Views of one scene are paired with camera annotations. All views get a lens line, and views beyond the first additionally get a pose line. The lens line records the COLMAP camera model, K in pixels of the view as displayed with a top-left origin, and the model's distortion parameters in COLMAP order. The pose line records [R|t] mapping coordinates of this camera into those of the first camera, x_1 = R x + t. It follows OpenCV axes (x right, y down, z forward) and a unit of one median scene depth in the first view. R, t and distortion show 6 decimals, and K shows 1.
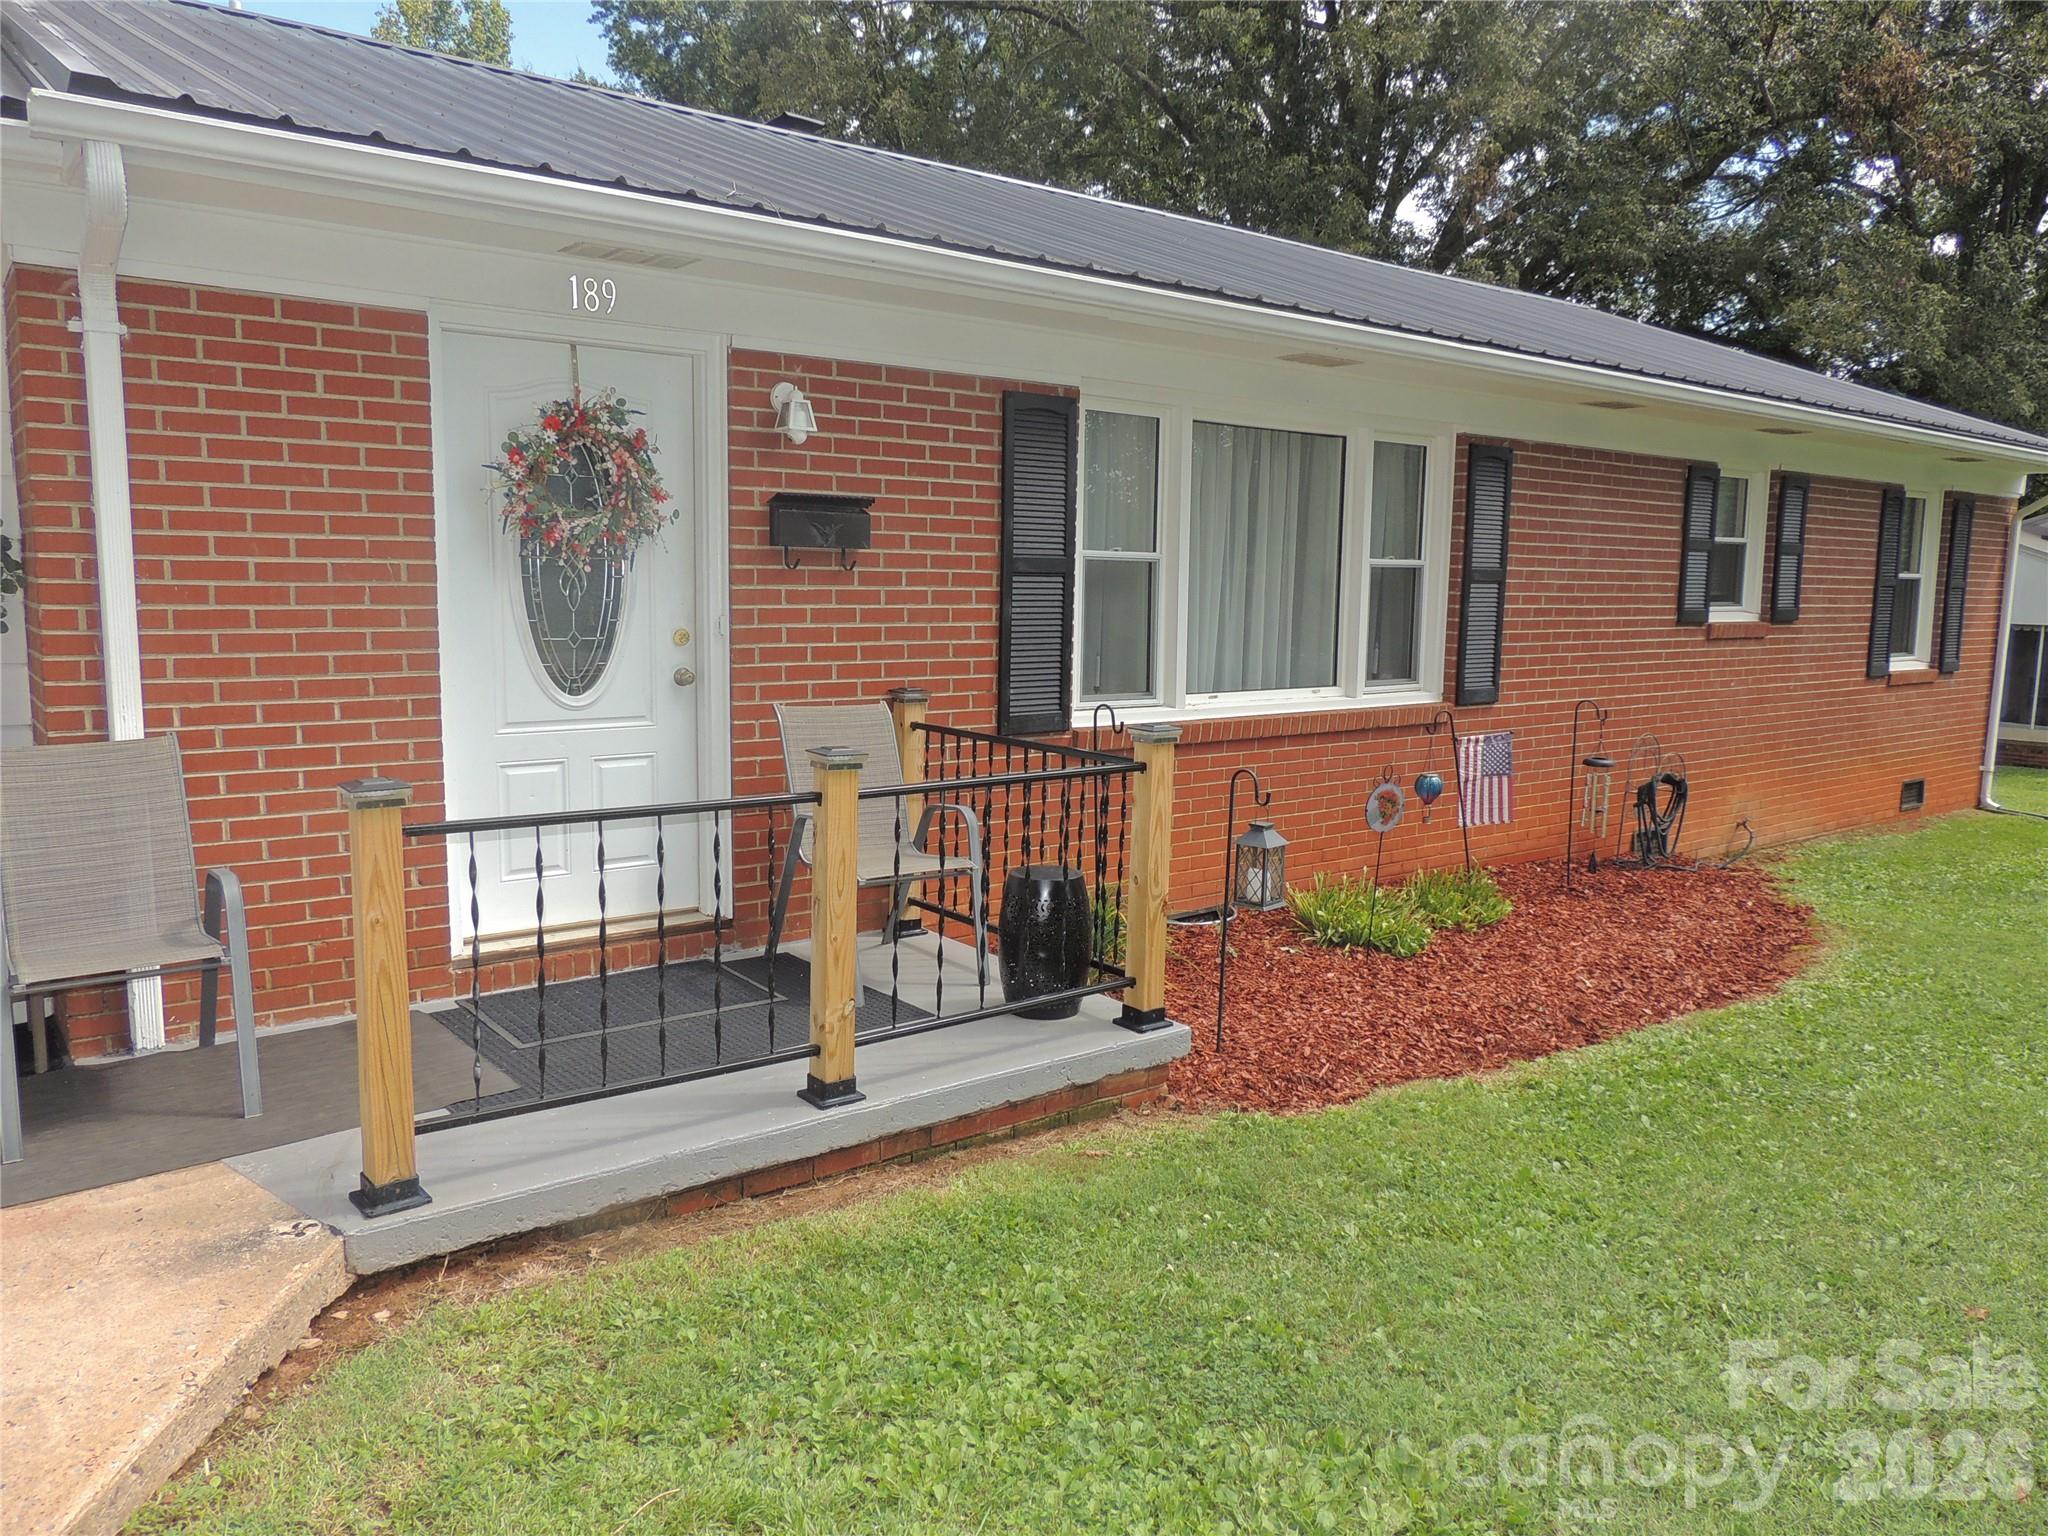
lens RADIAL K [[1459.6, 0, 1024.6], [0, 1459.6, 768.4], [0, 0, 1]] dist [-0.024596, 0.006219]
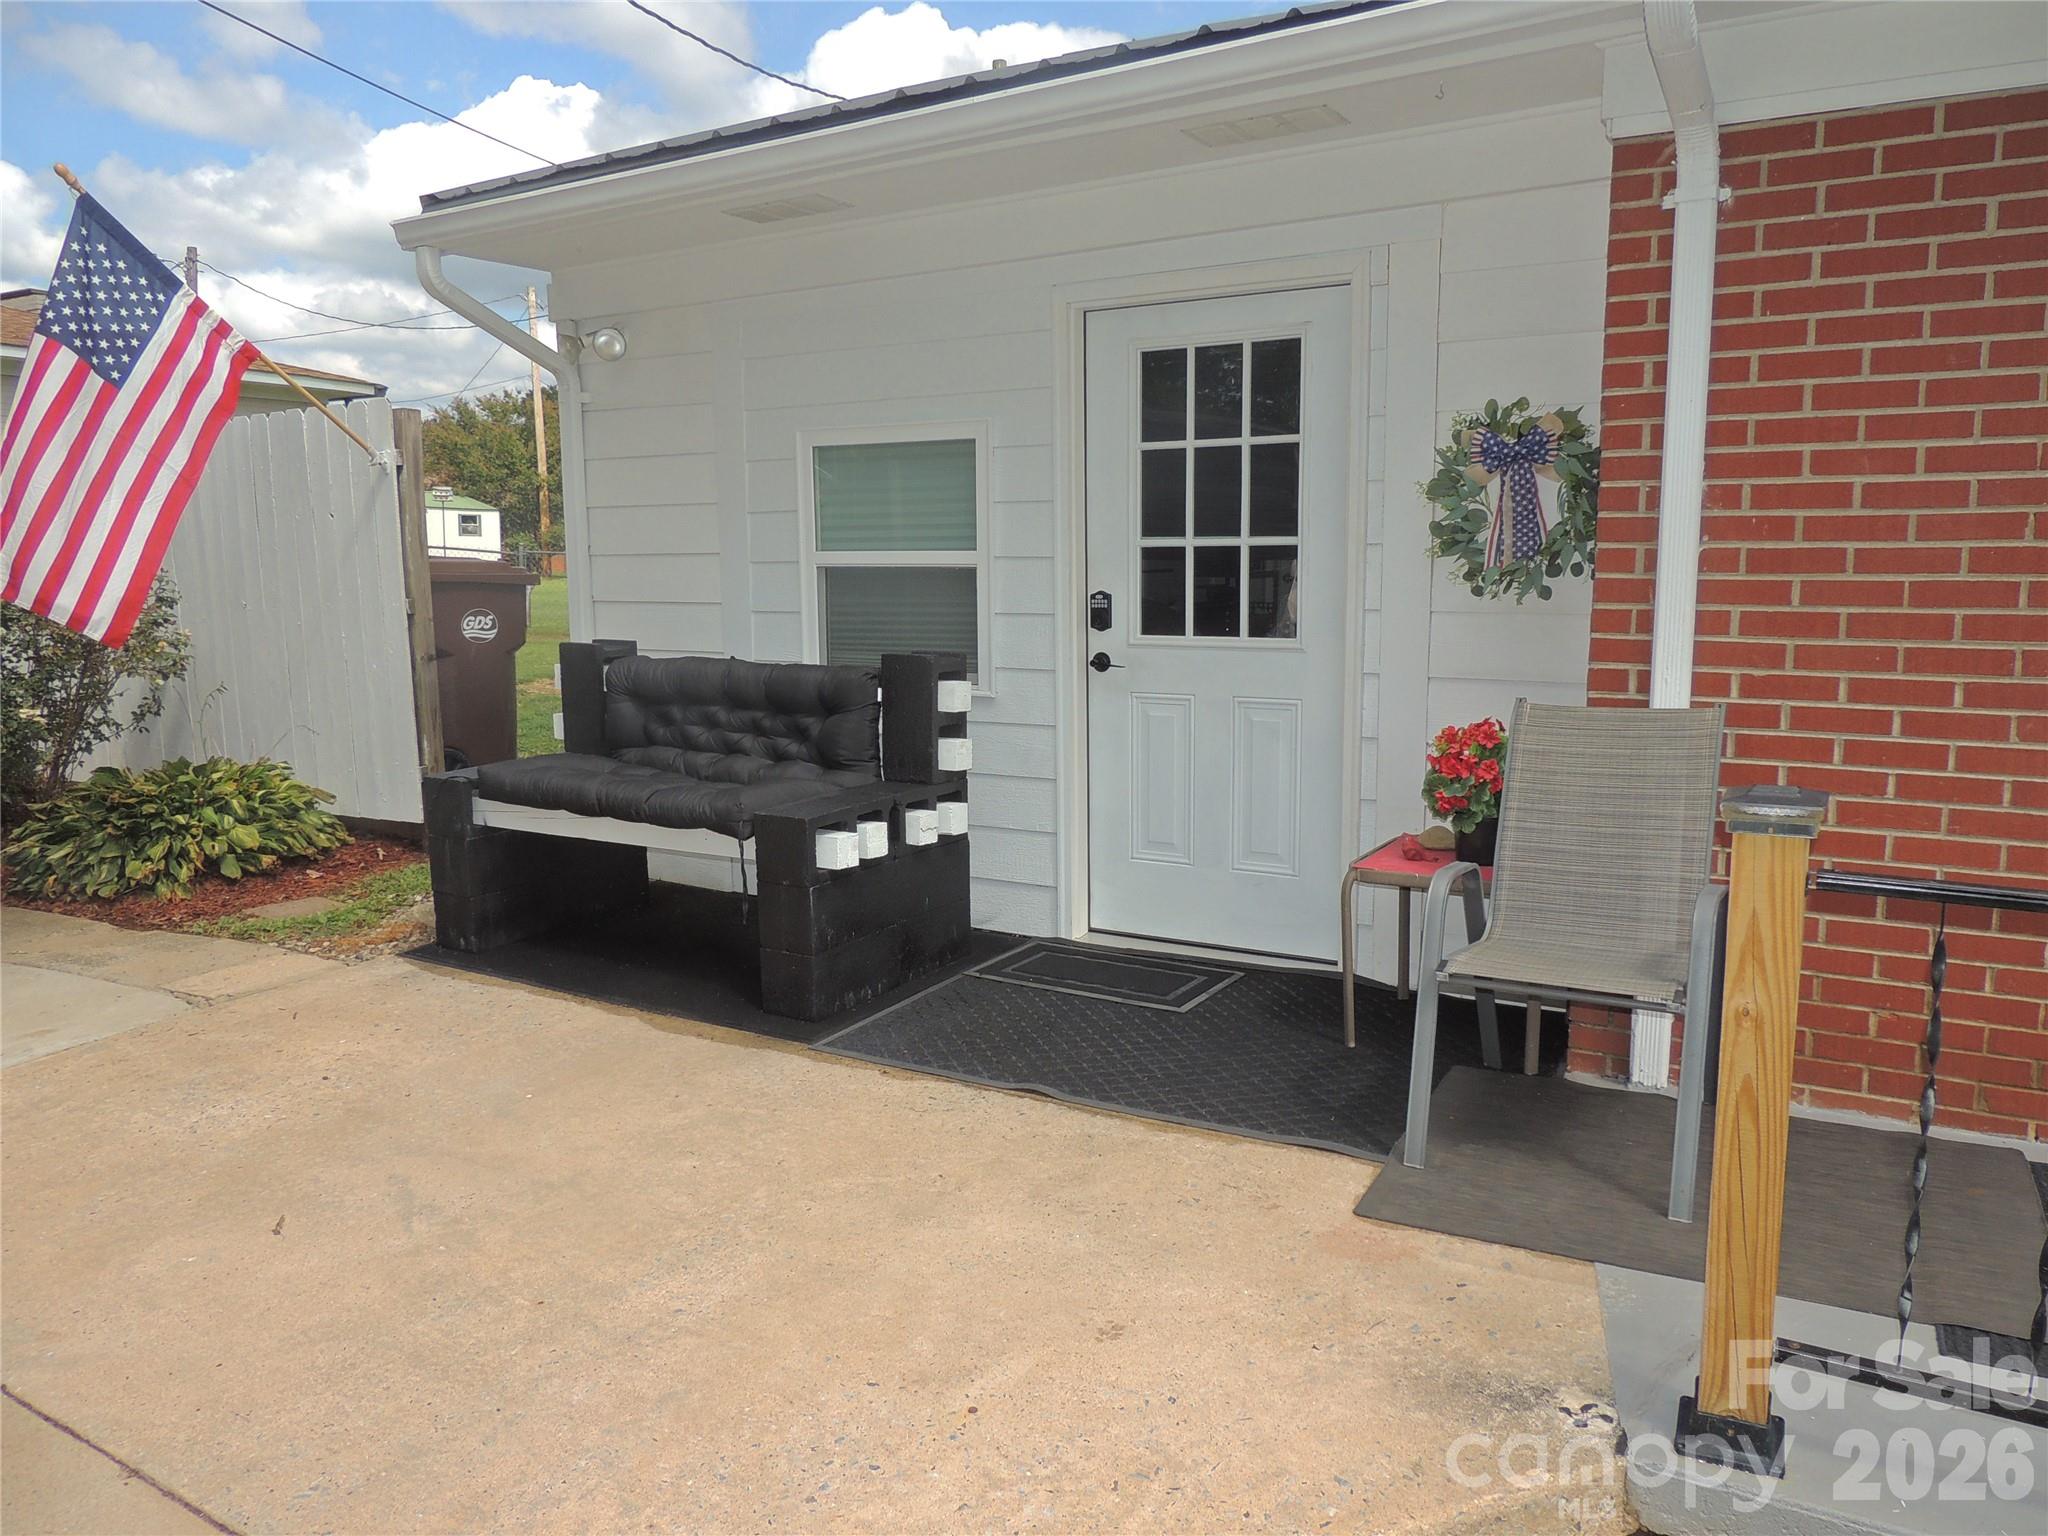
lens RADIAL K [[1459.6, 0, 1027.0], [0, 1459.6, 767.9], [0, 0, 1]] dist [-0.024596, 0.006219]
pose [[0.367644, 0.114691, -0.922867, 0.005596], [-0.108896, 0.990848, 0.079759, -0.012437], [0.923569, 0.071174, 0.376769, 0.363051]]
